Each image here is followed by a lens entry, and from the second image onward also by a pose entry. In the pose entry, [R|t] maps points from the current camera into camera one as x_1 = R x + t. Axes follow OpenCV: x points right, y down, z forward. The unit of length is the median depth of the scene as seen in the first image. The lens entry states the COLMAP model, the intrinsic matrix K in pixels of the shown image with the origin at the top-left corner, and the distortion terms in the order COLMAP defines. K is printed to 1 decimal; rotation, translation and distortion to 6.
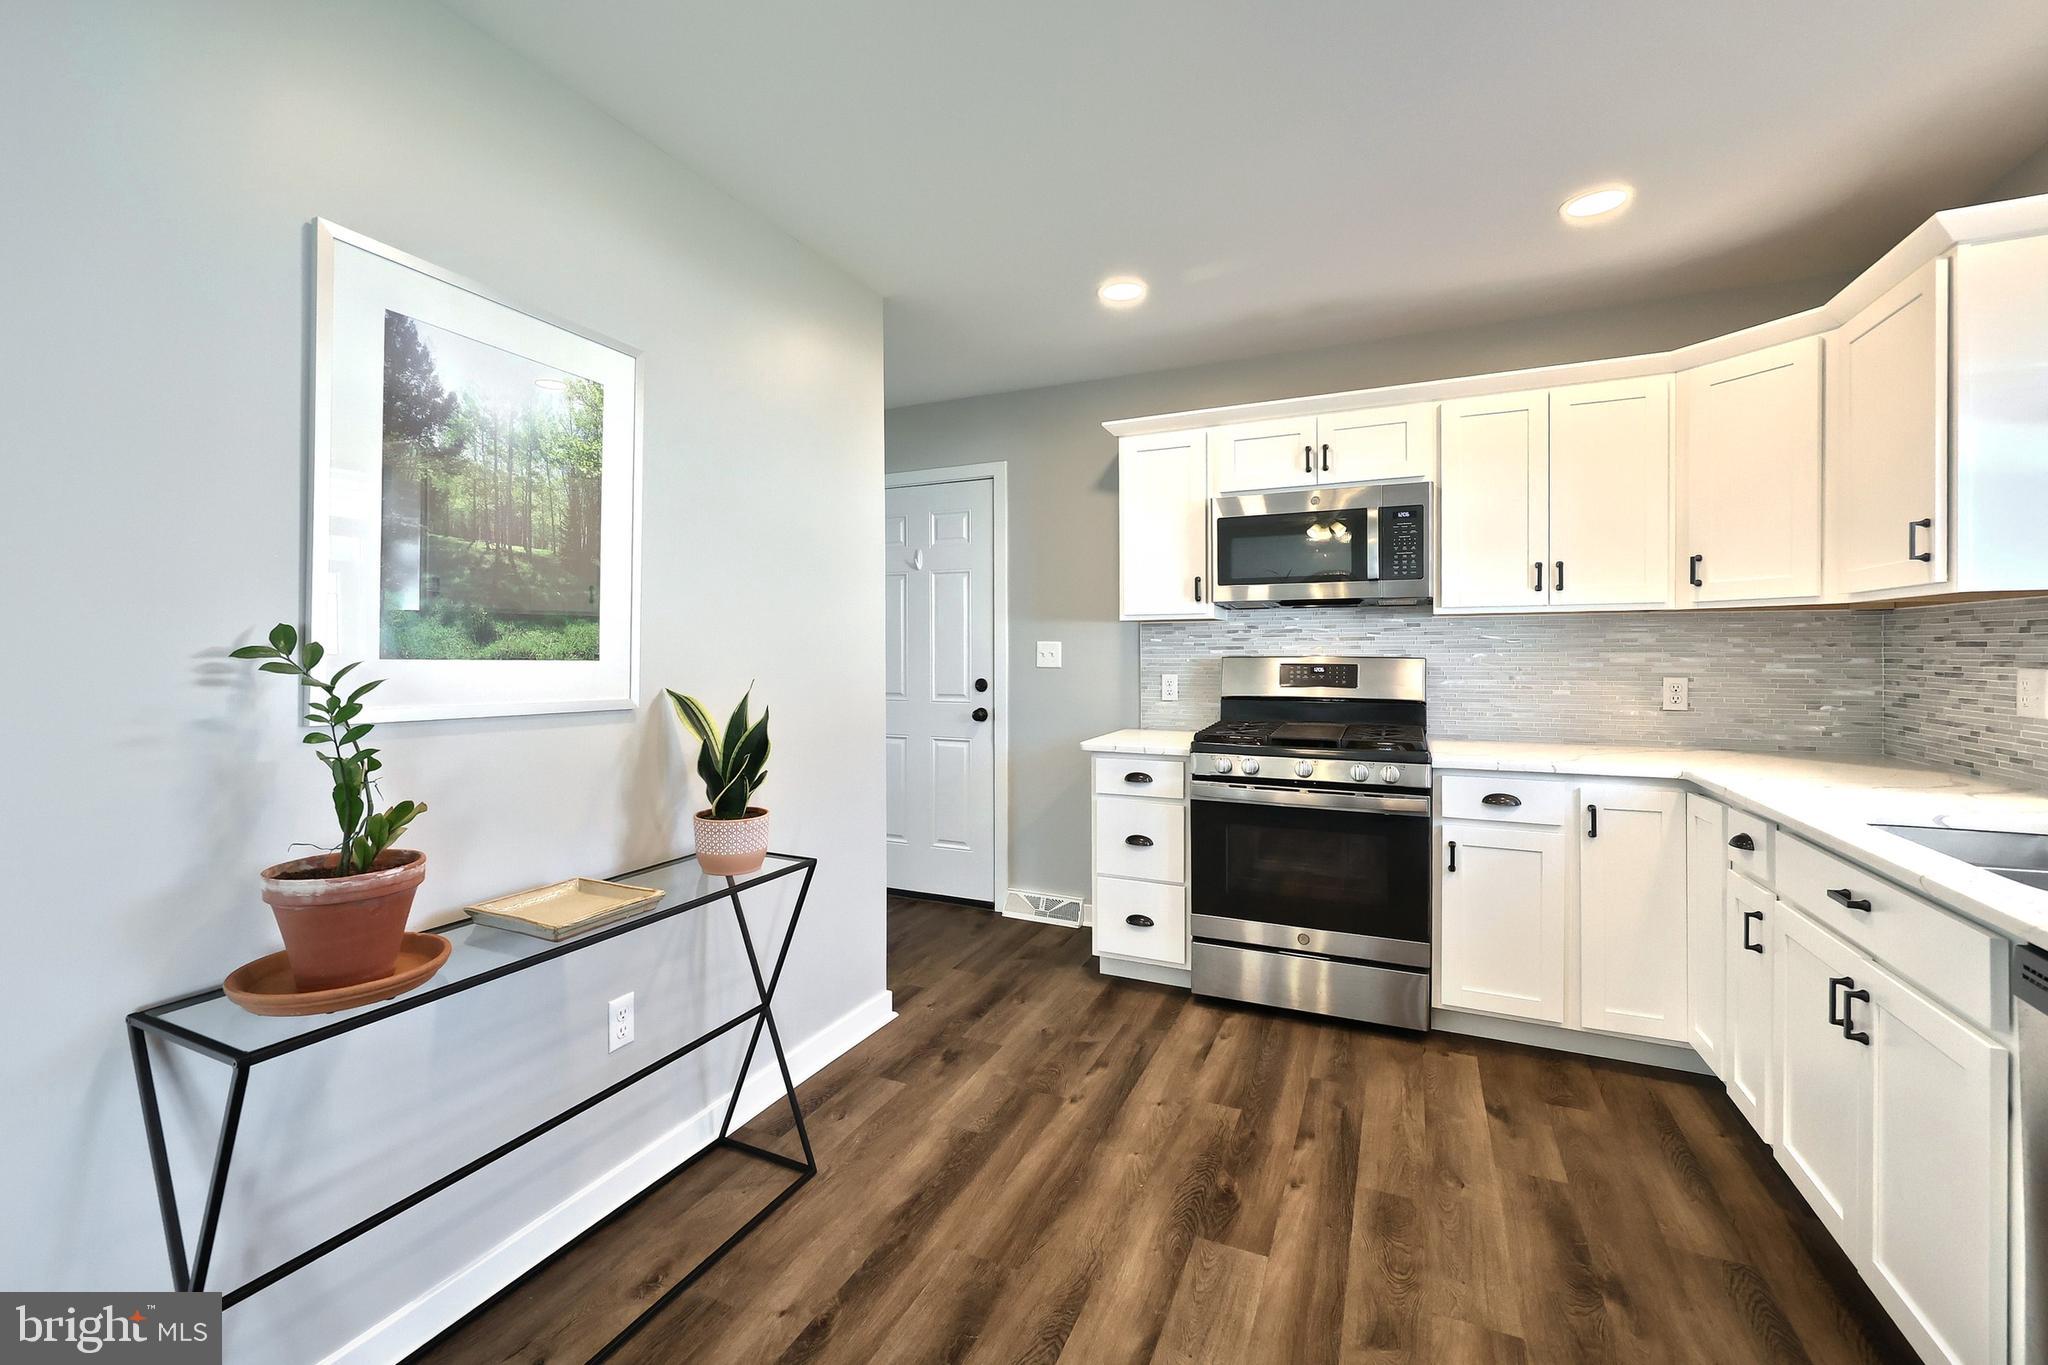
lens RADIAL K [[869.7, 0, 974.7], [0, 869.7, 655.7], [0, 0, 1]] dist [-0.003521, -0.000623]
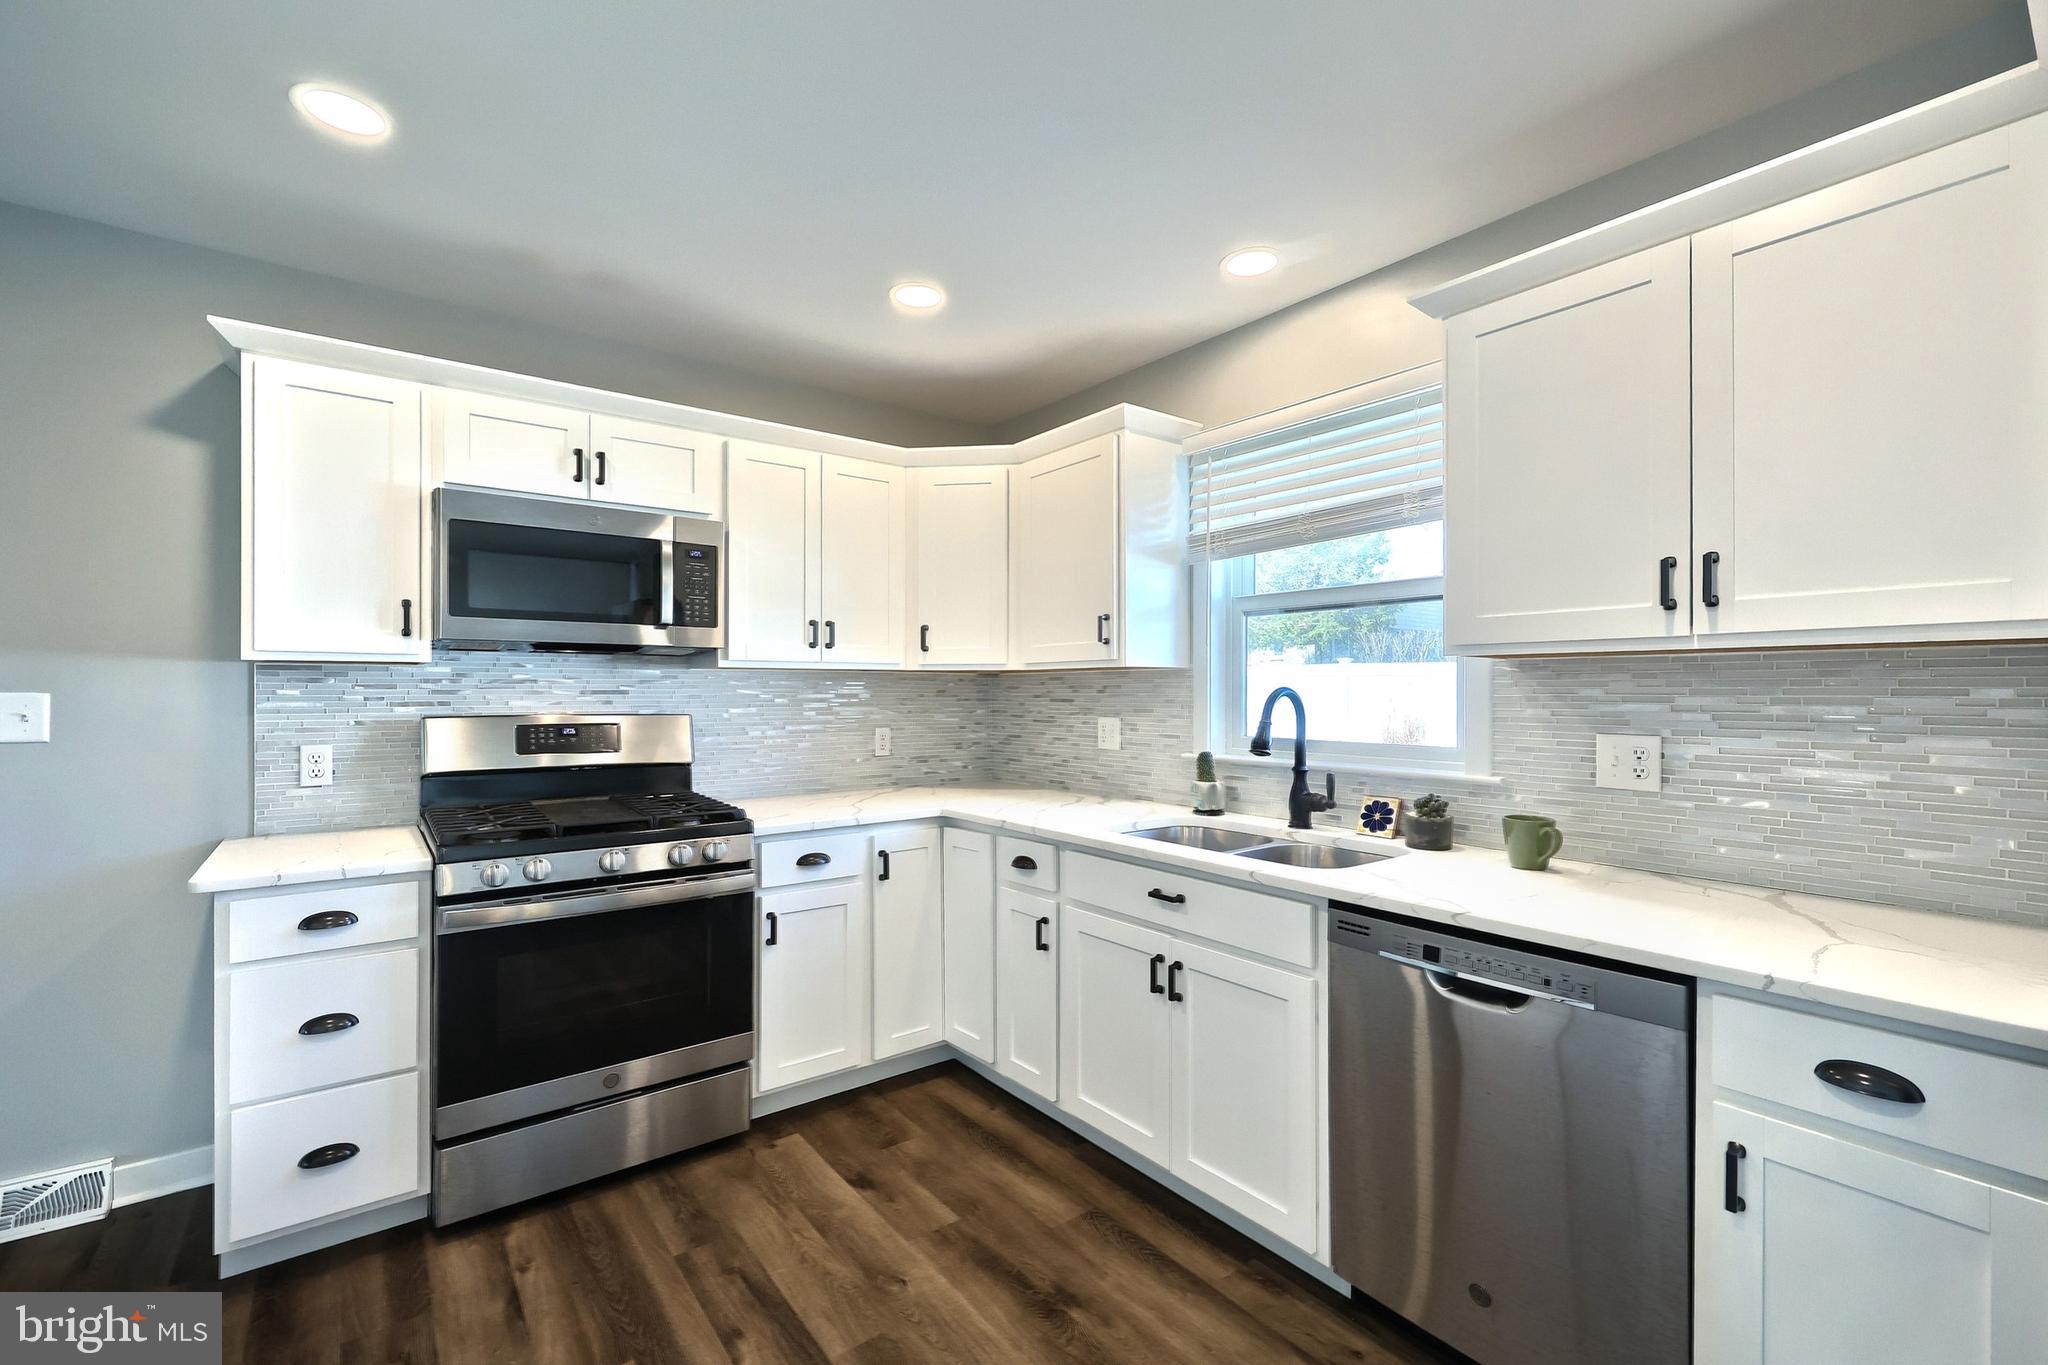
lens RADIAL K [[869.7, 0, 1040.6], [0, 869.7, 688.9], [0, 0, 1]] dist [-0.003521, -0.000623]
pose [[0.438447, 0.006916, 0.898731, -0.162789], [0.005177, 0.999934, -0.010220, -0.015254], [-0.898742, 0.009134, 0.438382, 0.330572]]
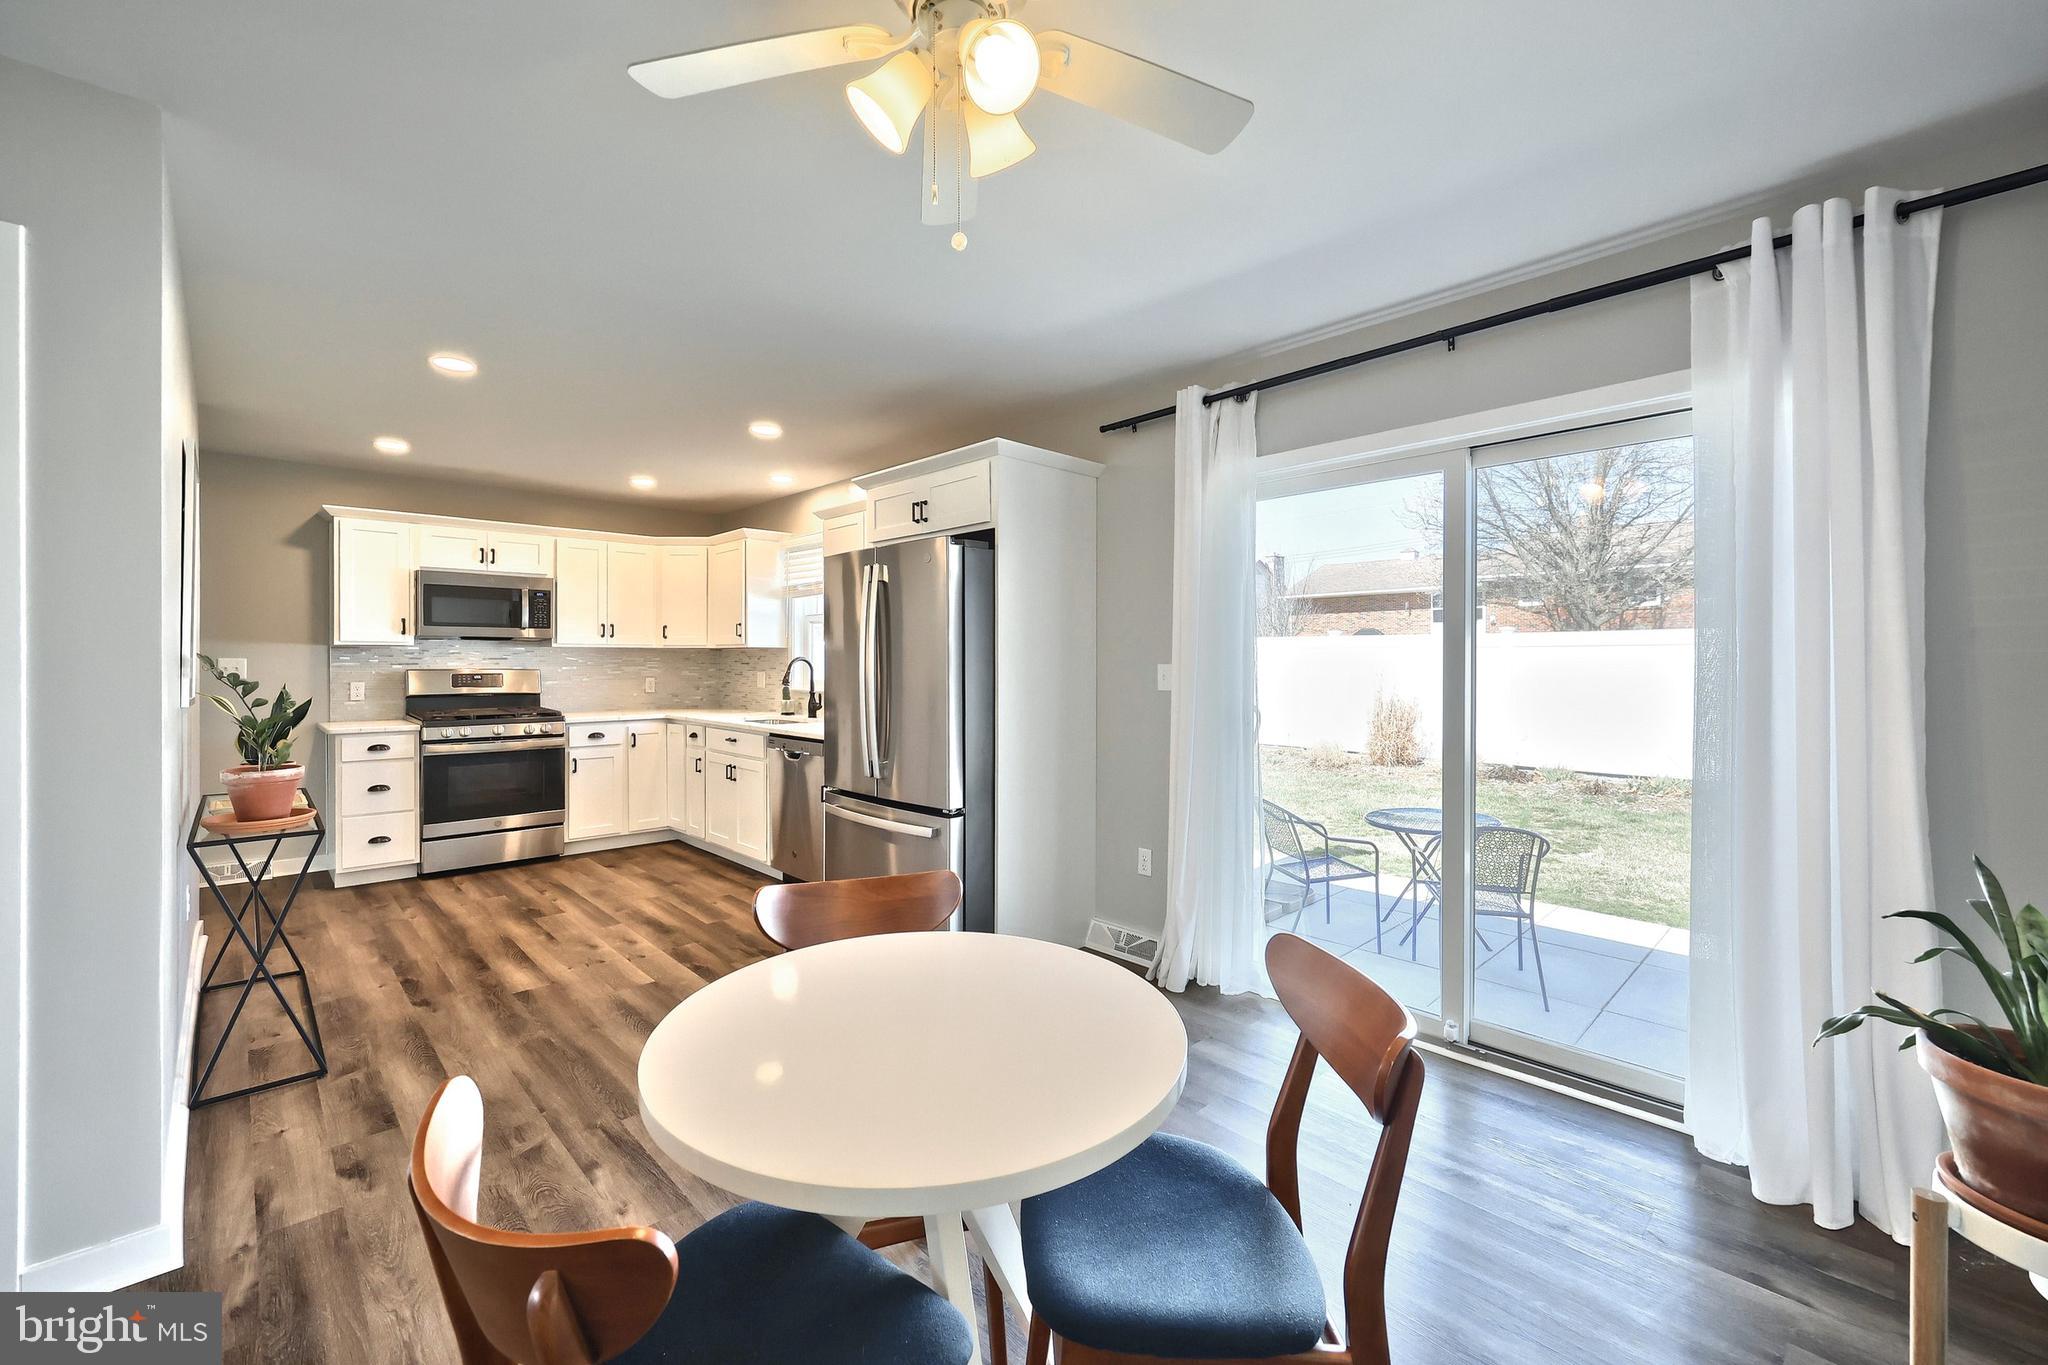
lens RADIAL K [[837.1, 0, 1015.0], [0, 837.1, 656.8], [0, 0, 1]] dist [0.015184, -0.000335]
pose [[0.350600, 0.009375, 0.936478, -0.957152], [0.002820, 0.999935, -0.011066, -0.002536], [-0.936521, 0.006521, 0.350551, -0.682316]]
